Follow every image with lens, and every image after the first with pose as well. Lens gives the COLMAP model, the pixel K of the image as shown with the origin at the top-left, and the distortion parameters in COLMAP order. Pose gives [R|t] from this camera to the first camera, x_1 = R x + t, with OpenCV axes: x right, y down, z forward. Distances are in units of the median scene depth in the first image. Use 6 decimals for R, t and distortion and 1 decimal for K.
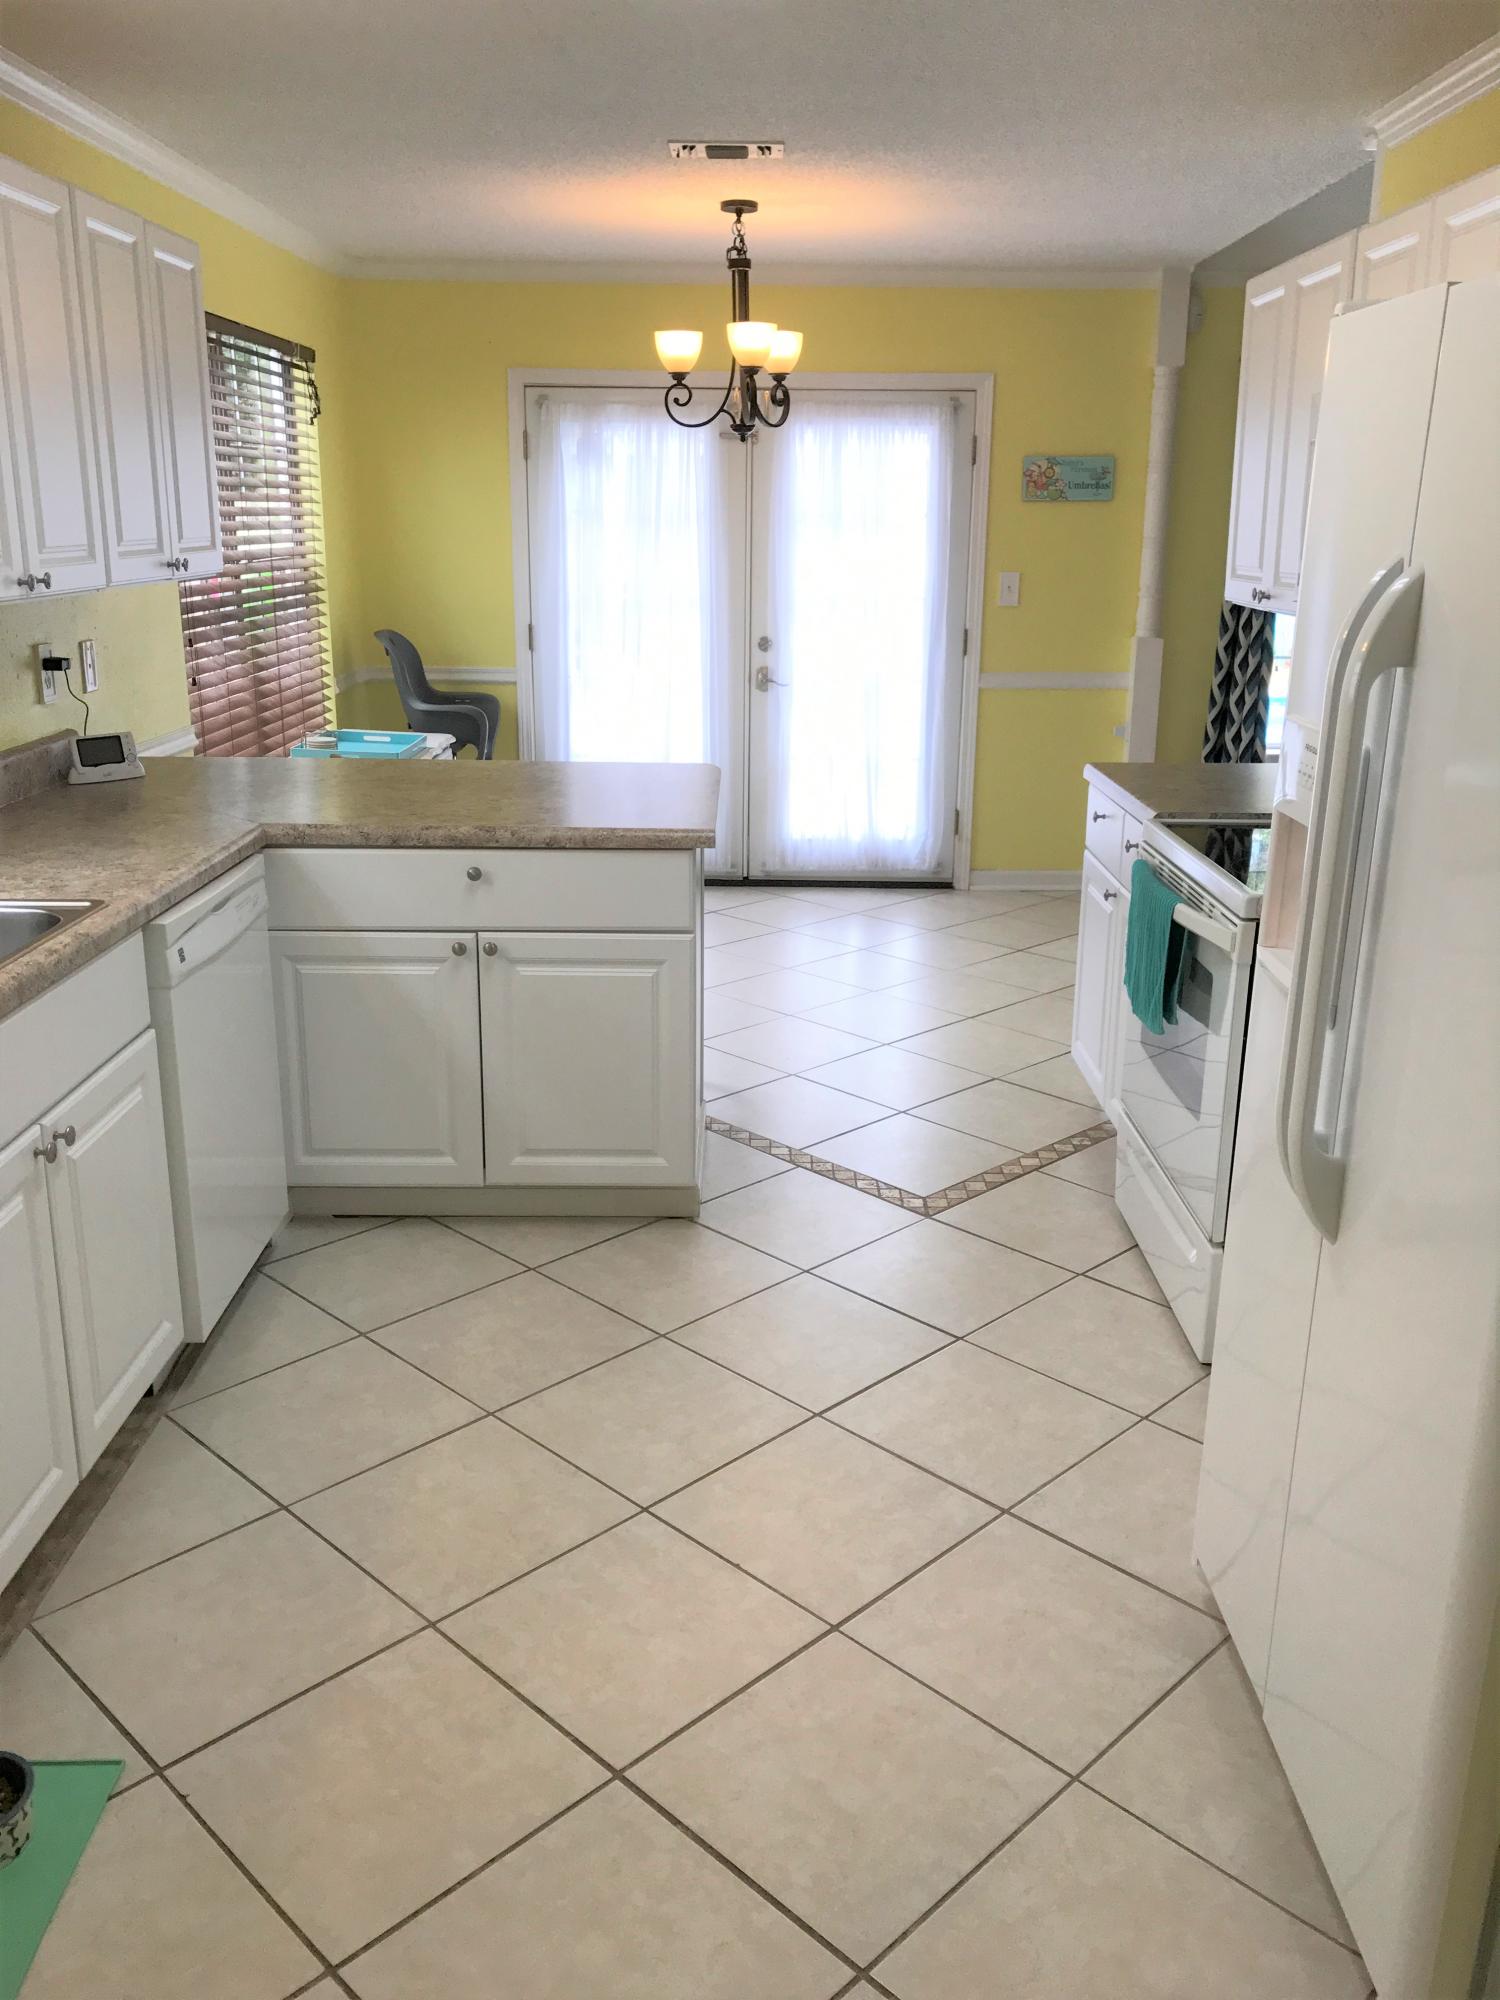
lens RADIAL K [[1618.0, 0, 750.0], [0, 1618.0, 1000.0], [0, 0, 1]] dist [0.066925, -0.203258]
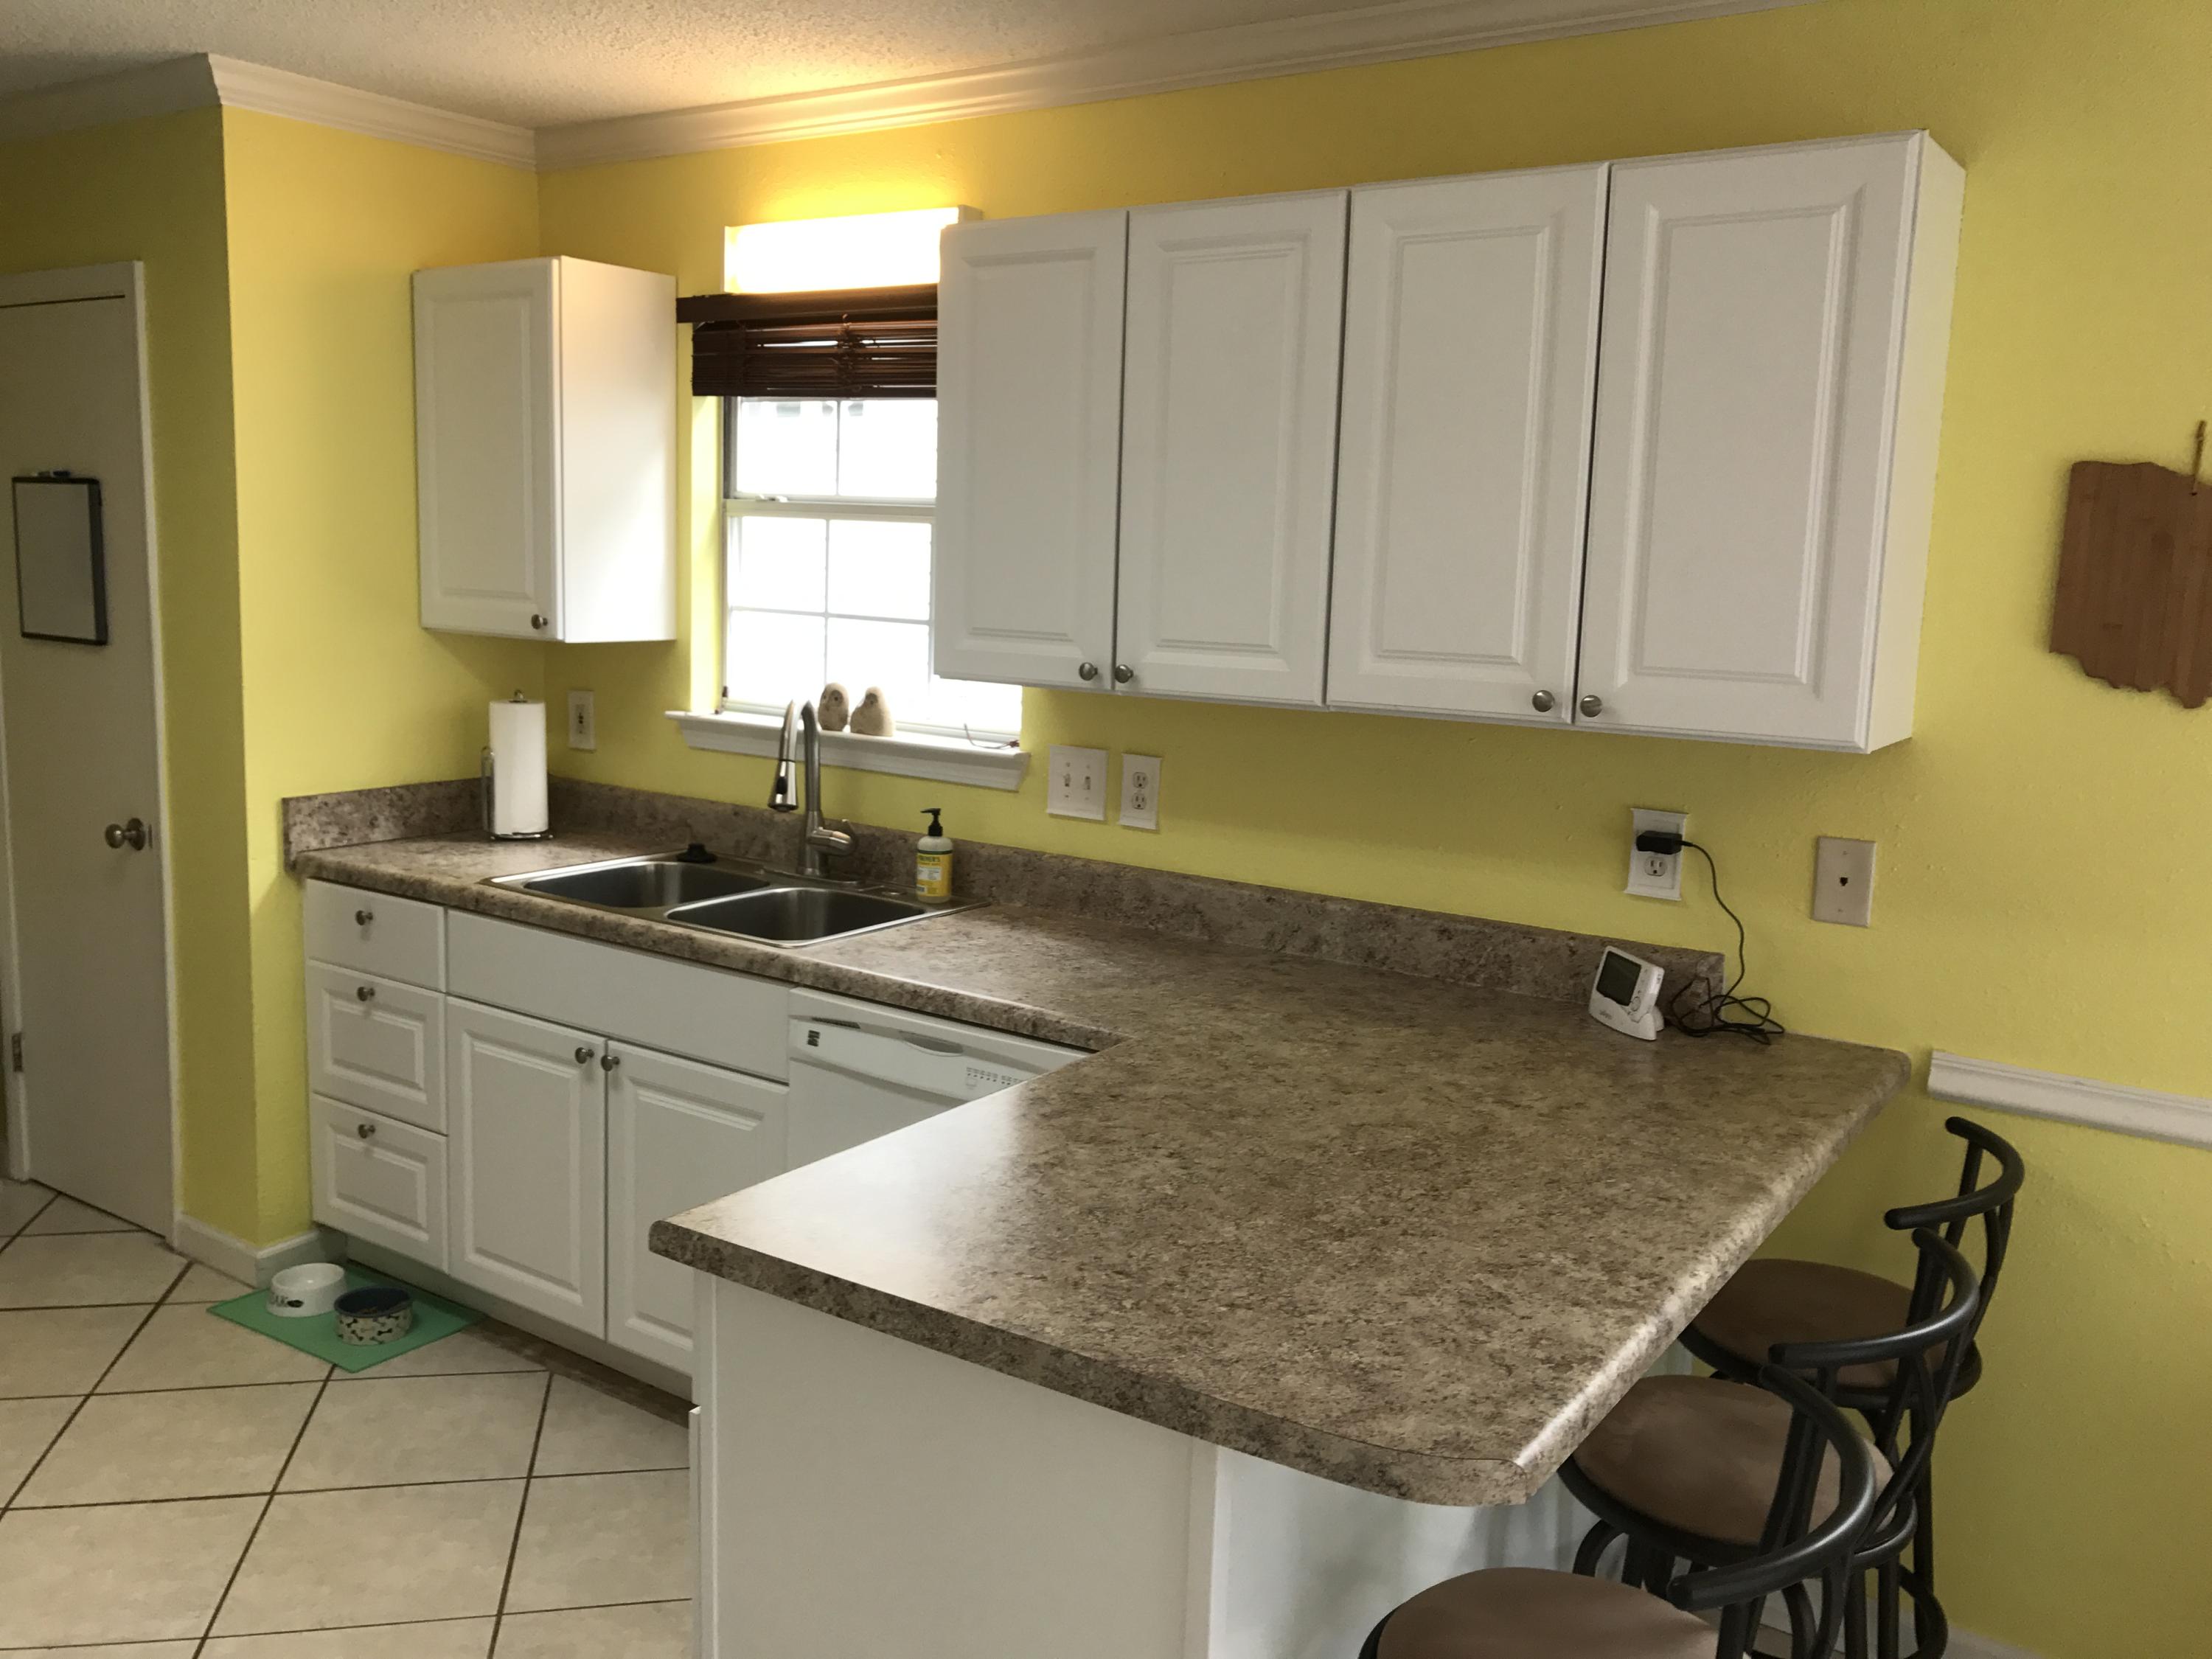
lens RADIAL K [[1823.5, 0, 1076.0], [0, 1823.5, 831.4], [0, 0, 1]] dist [-0.001935, 0.001936]
pose [[-0.559498, 0.104102, -0.822268, 0.226742], [-0.273368, 0.913389, 0.301647, -0.266733], [0.782452, 0.393552, -0.482581, 0.845075]]
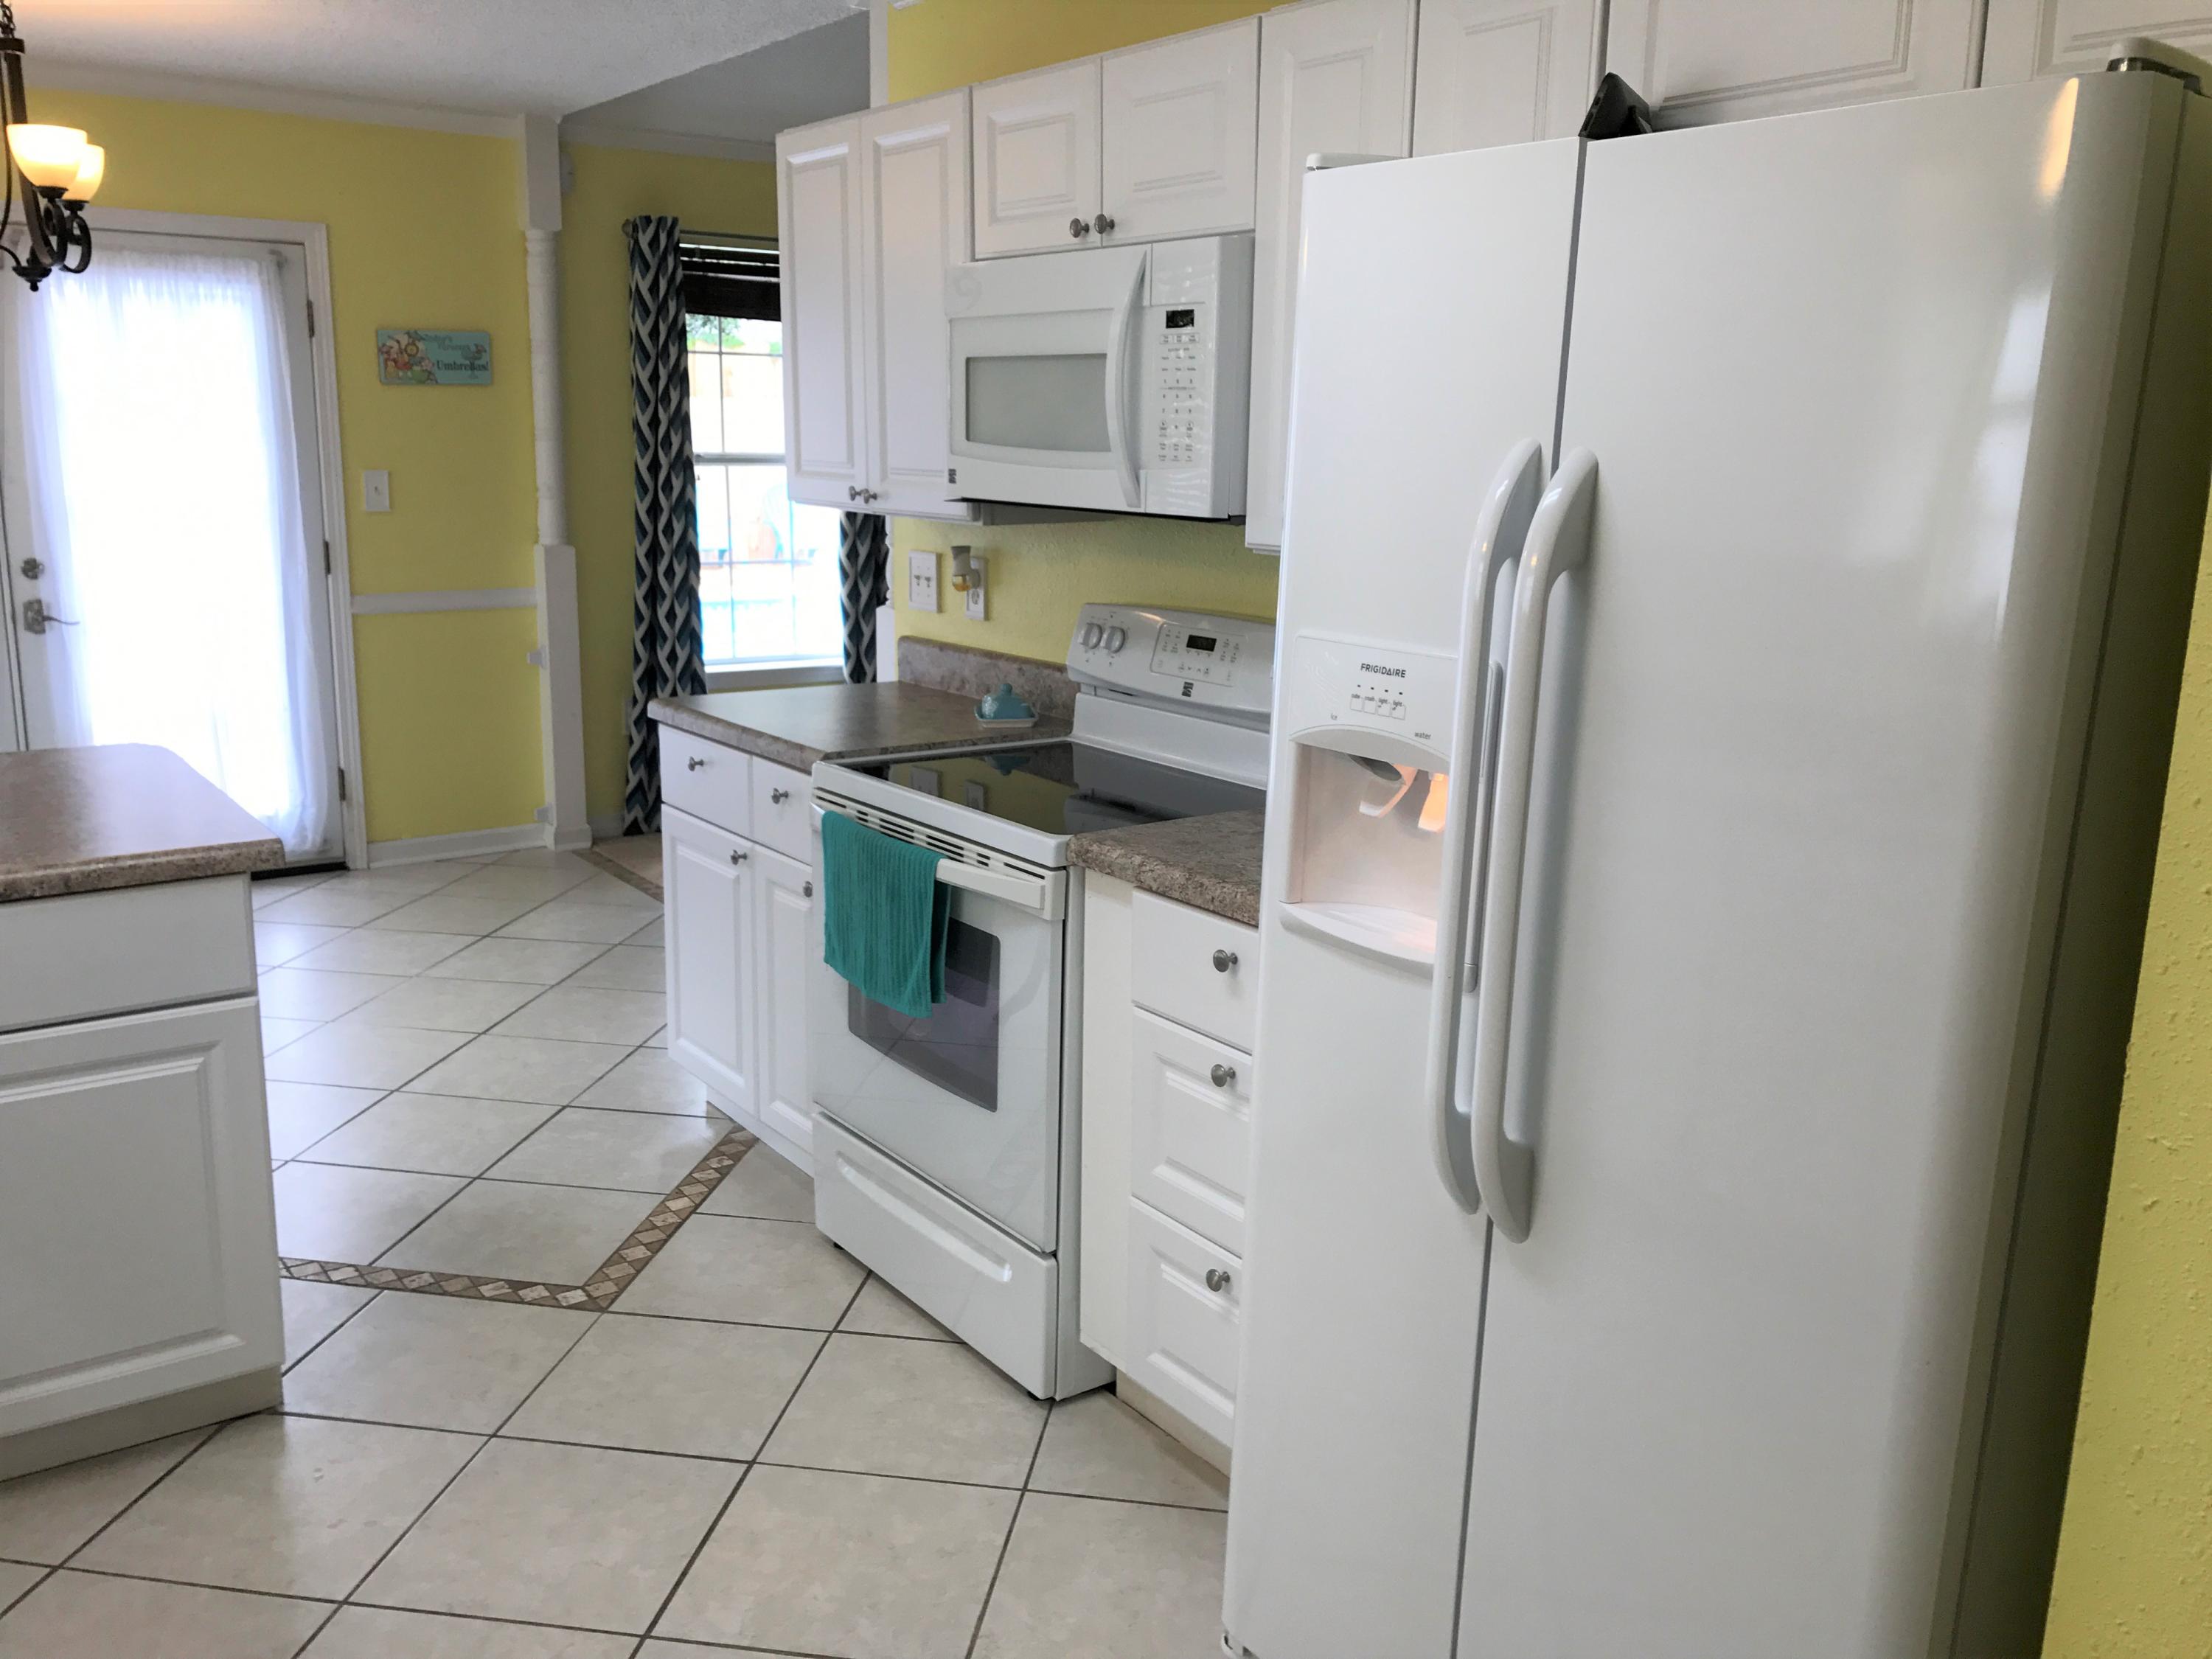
lens RADIAL K [[1807.1, 0, 1097.4], [0, 1807.1, 827.2], [0, 0, 1]] dist [-0.000805, -0.009266]
pose [[0.801577, -0.119397, 0.585849, -0.121918], [0.155356, 0.987794, -0.011248, -0.030797], [-0.577355, 0.100031, 0.810342, 0.116900]]
